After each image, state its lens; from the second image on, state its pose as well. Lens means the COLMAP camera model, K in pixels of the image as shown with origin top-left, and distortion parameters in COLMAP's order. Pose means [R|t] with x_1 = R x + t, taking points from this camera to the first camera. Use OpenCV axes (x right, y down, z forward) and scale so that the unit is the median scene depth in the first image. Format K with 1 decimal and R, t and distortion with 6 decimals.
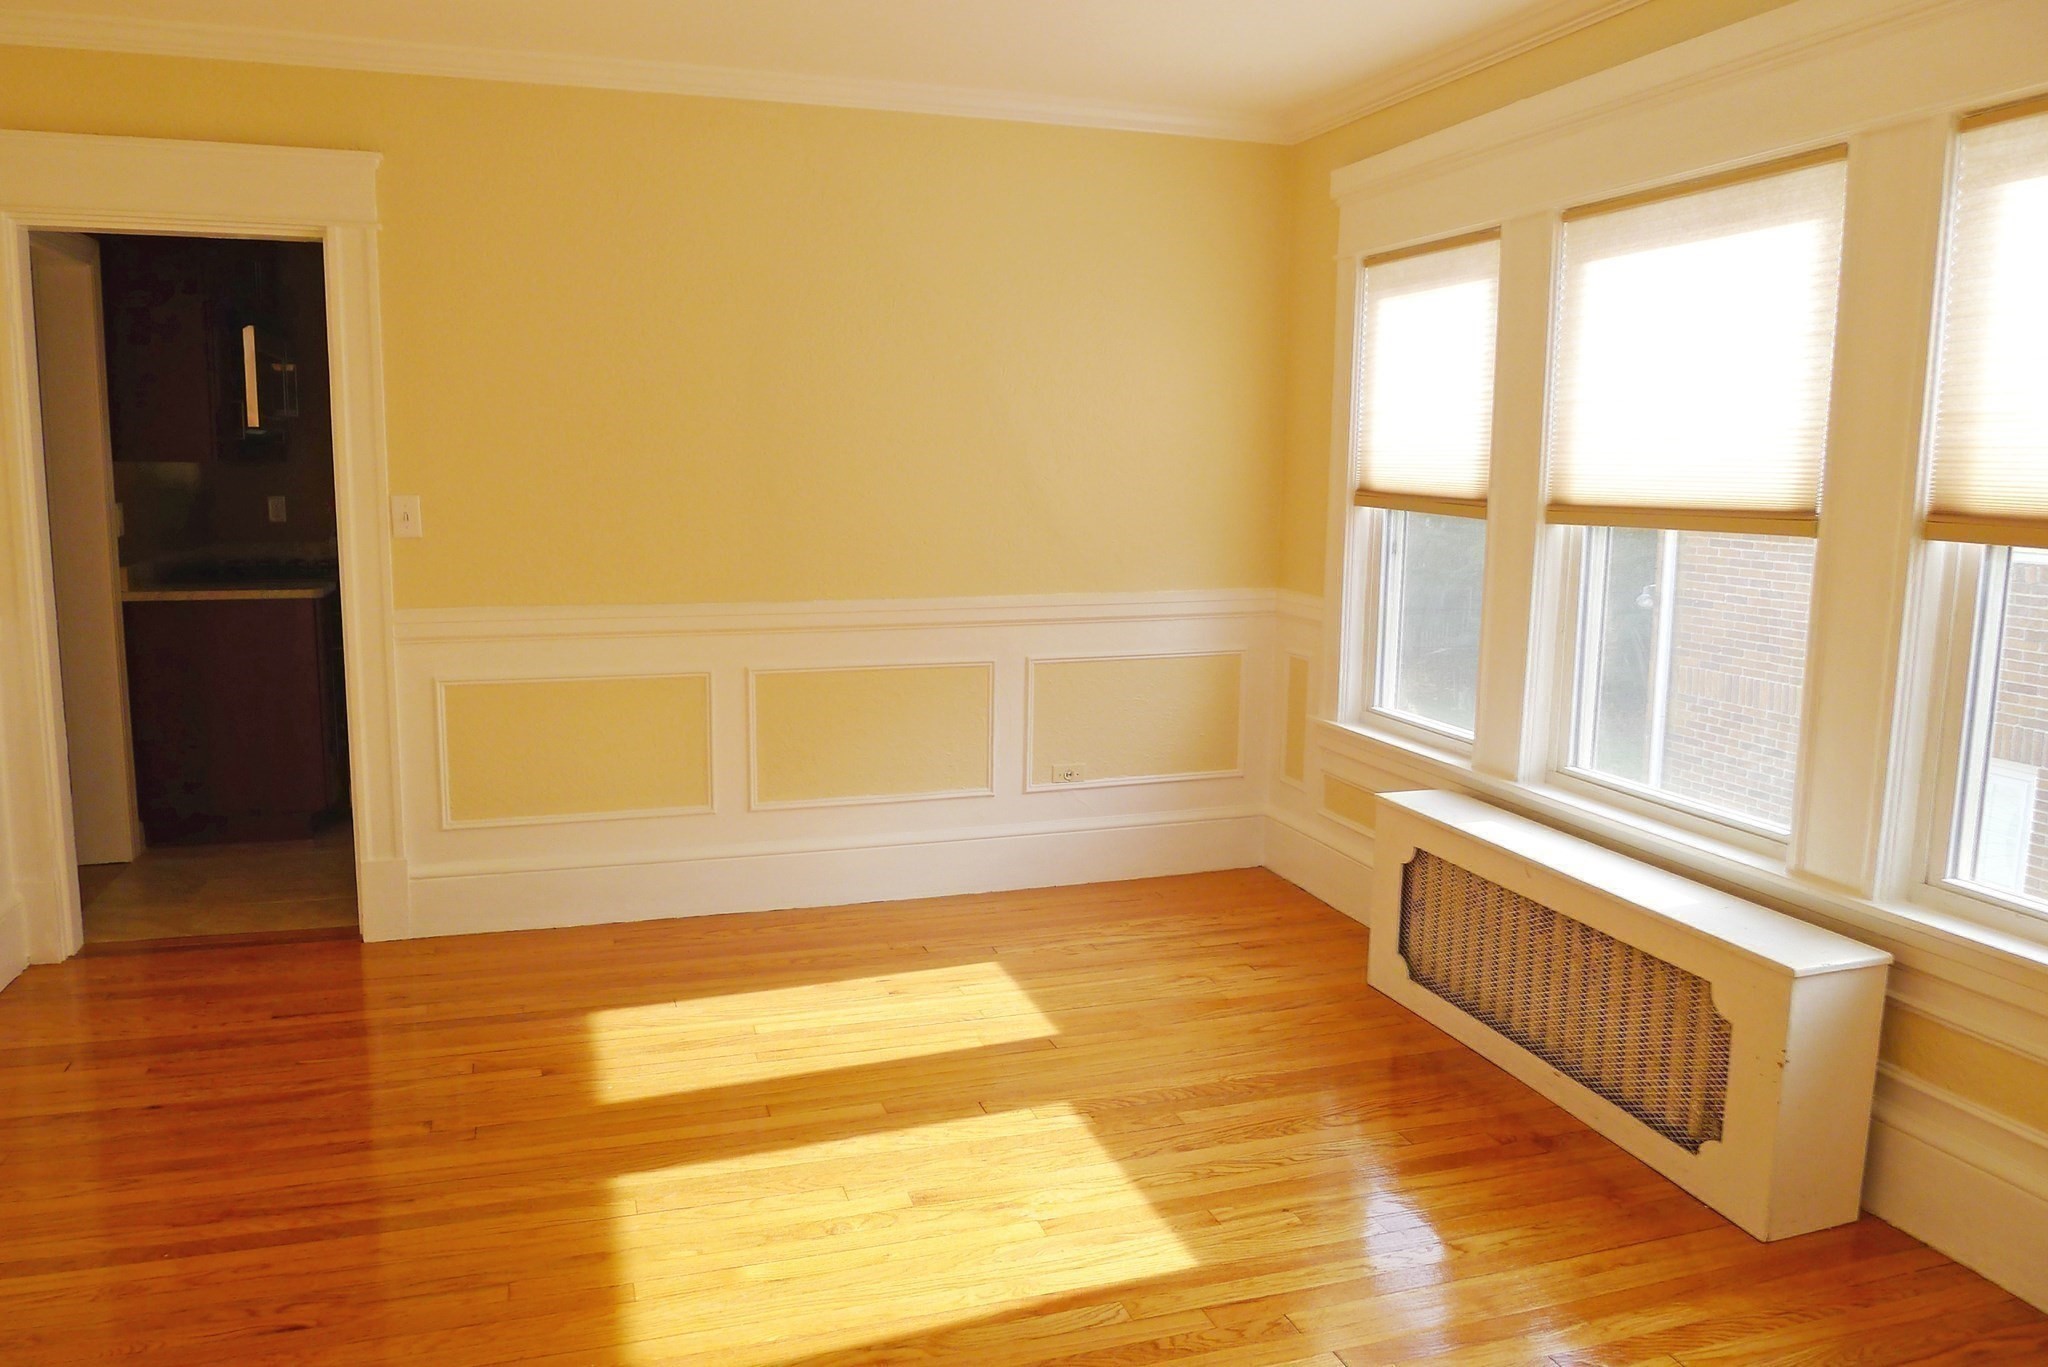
lens RADIAL K [[1498.4, 0, 1027.6], [0, 1498.4, 680.6], [0, 0, 1]] dist [-0.049264, 0.011381]
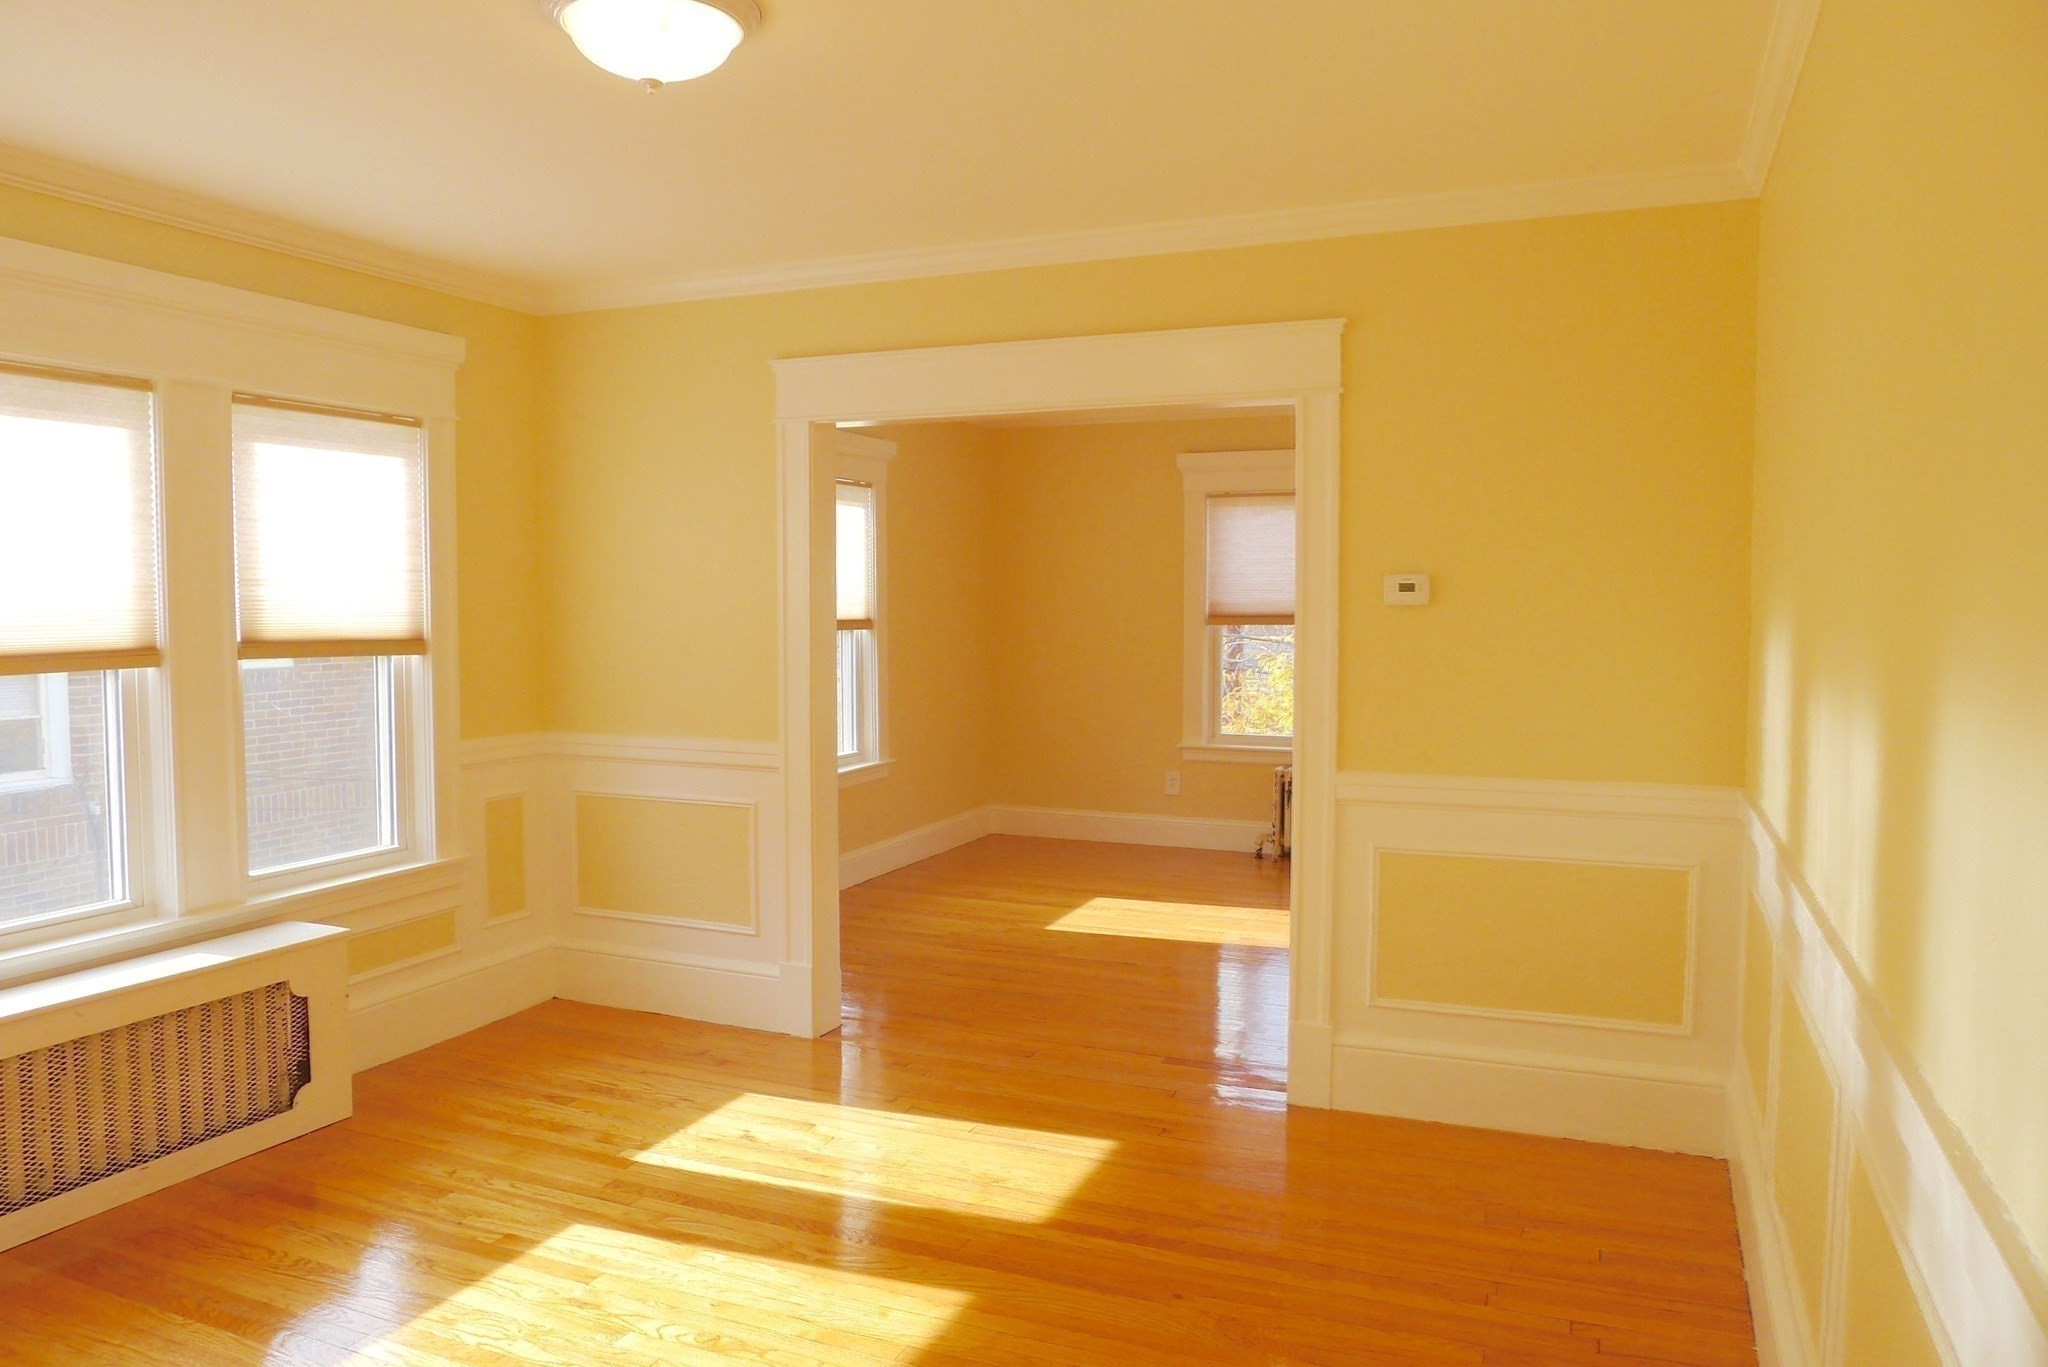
lens RADIAL K [[1498.4, 0, 1010.6], [0, 1498.4, 693.6], [0, 0, 1]] dist [-0.049264, 0.011381]
pose [[-0.770062, -0.029906, 0.637267, -0.937056], [0.100741, 0.980668, 0.167755, -0.223705], [-0.629965, 0.193381, -0.752163, 1.557187]]
